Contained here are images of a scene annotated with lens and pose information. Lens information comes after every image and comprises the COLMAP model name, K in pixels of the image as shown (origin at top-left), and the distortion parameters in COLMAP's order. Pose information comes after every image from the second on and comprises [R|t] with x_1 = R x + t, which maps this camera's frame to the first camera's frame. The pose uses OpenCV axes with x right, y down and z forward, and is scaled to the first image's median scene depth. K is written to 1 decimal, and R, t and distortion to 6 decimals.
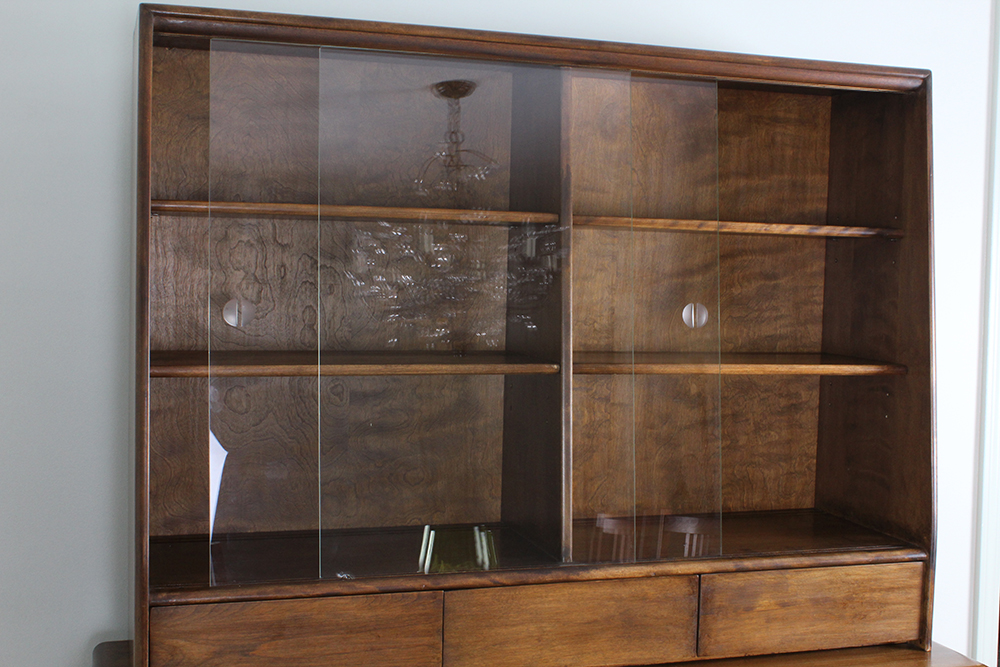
lens RADIAL K [[1404.2, 0, 499.1], [0, 1404.2, 331.9], [0, 0, 1]] dist [-0.104648, 0.000000]
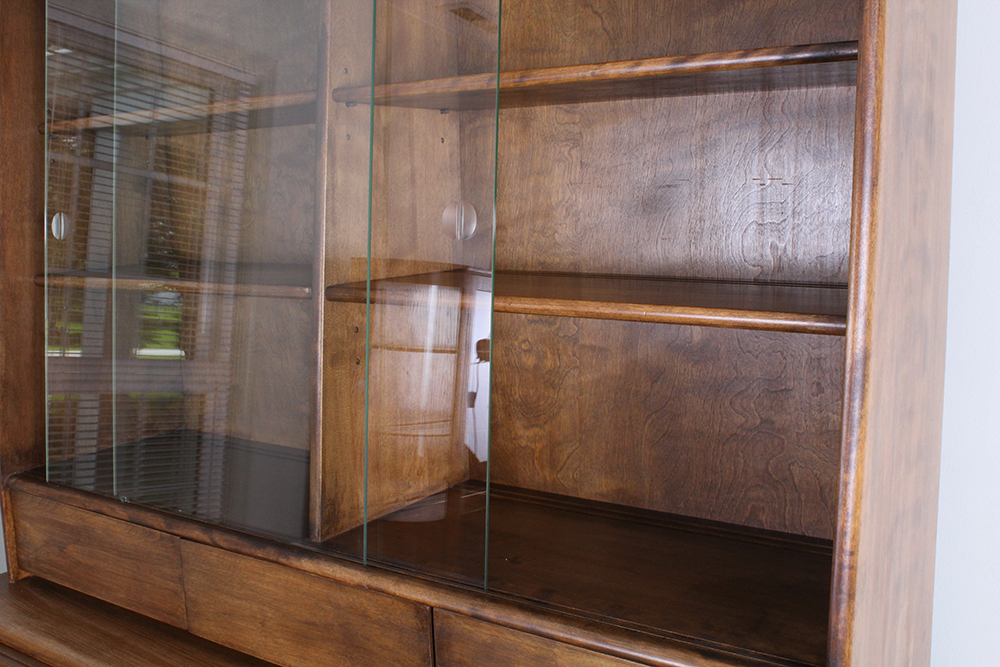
lens RADIAL K [[1050.7, 0, 500.6], [0, 1050.7, 337.0], [0, 0, 1]] dist [-0.094661, 0.000000]
pose [[0.574253, 0.077728, -0.814980, 0.565946], [-0.005680, 0.995837, 0.090975, -0.002679], [0.818658, -0.047613, 0.572304, 0.743555]]
